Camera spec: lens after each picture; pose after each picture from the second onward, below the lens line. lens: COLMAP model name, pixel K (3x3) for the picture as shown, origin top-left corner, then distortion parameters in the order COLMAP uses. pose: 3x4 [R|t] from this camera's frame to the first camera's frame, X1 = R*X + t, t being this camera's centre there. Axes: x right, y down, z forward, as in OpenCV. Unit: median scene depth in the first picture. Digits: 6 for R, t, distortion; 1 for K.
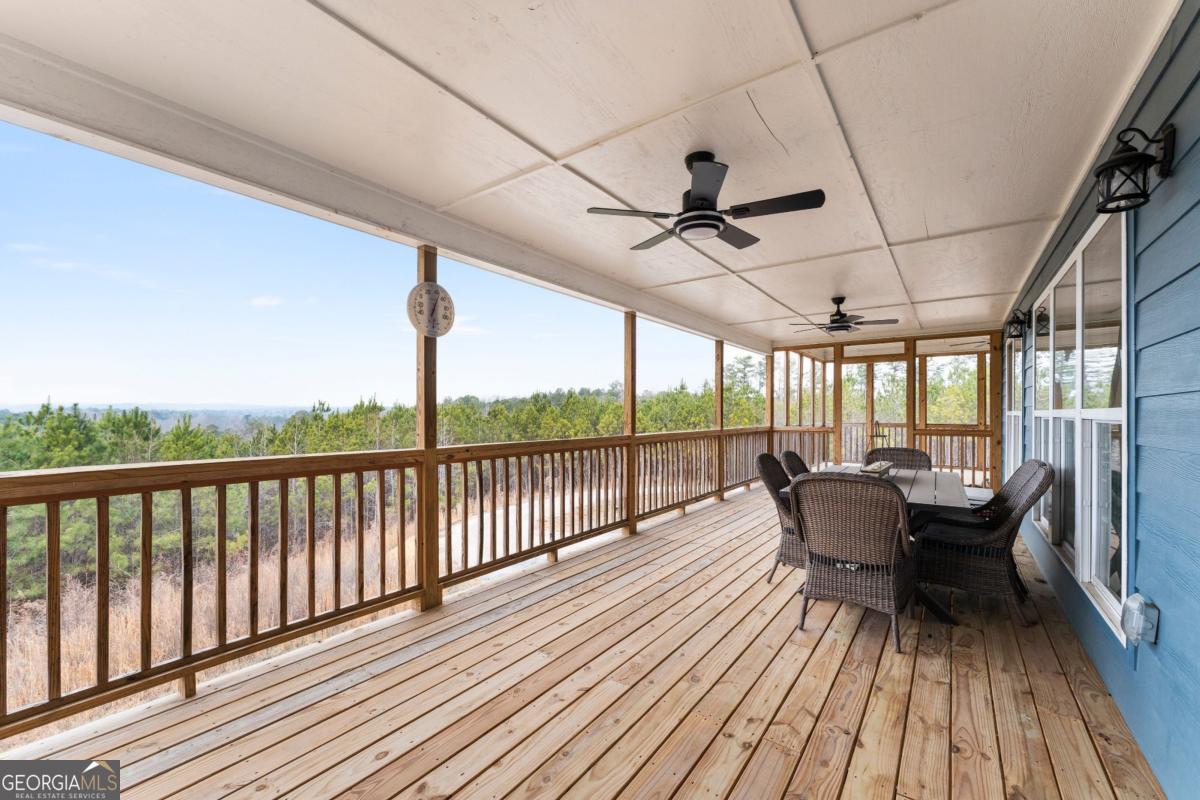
lens RADIAL K [[482.2, 0, 600.7], [0, 482.2, 410.7], [0, 0, 1]] dist [-0.002360, 0.001001]
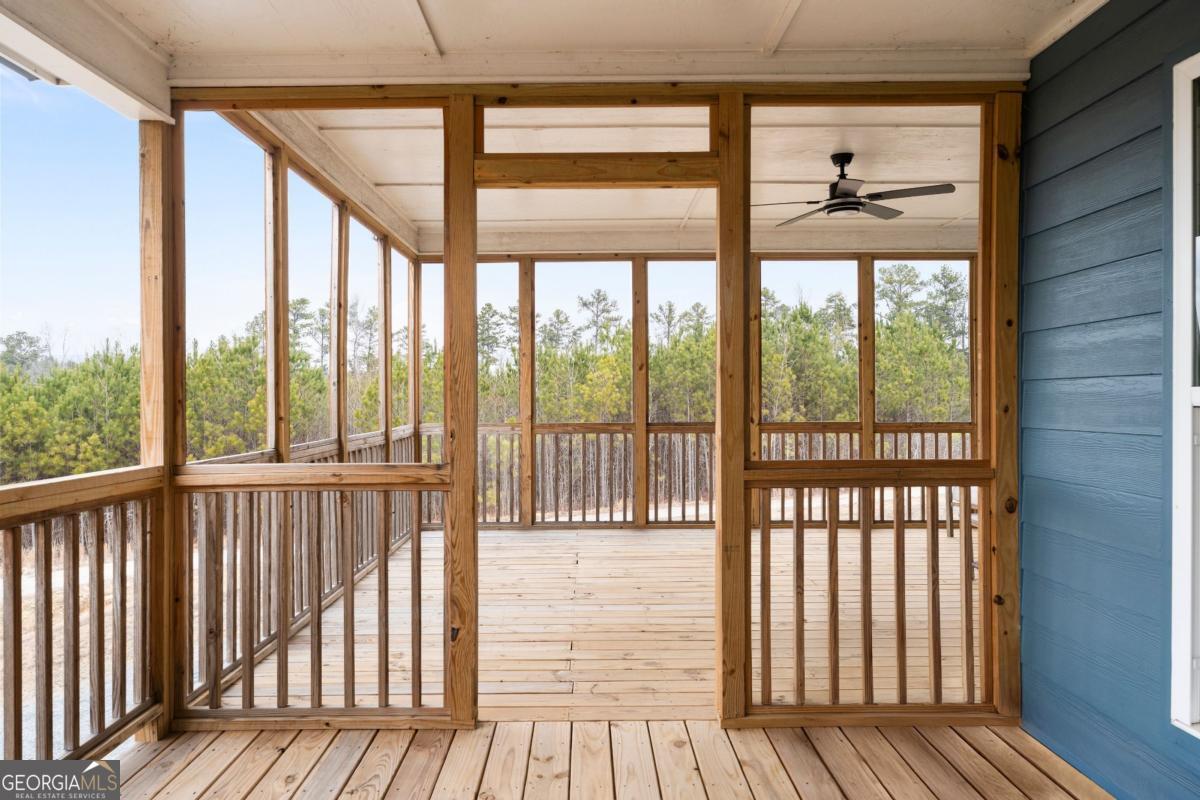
lens RADIAL K [[826.5, 0, 598.9], [0, 826.5, 397.7], [0, 0, 1]] dist [-0.004197, -0.000687]
pose [[0.801016, -0.006131, 0.598611, 0.198510], [0.003793, 0.999979, 0.005165, 0.001266], [-0.598631, -0.001867, 0.801023, 0.414200]]
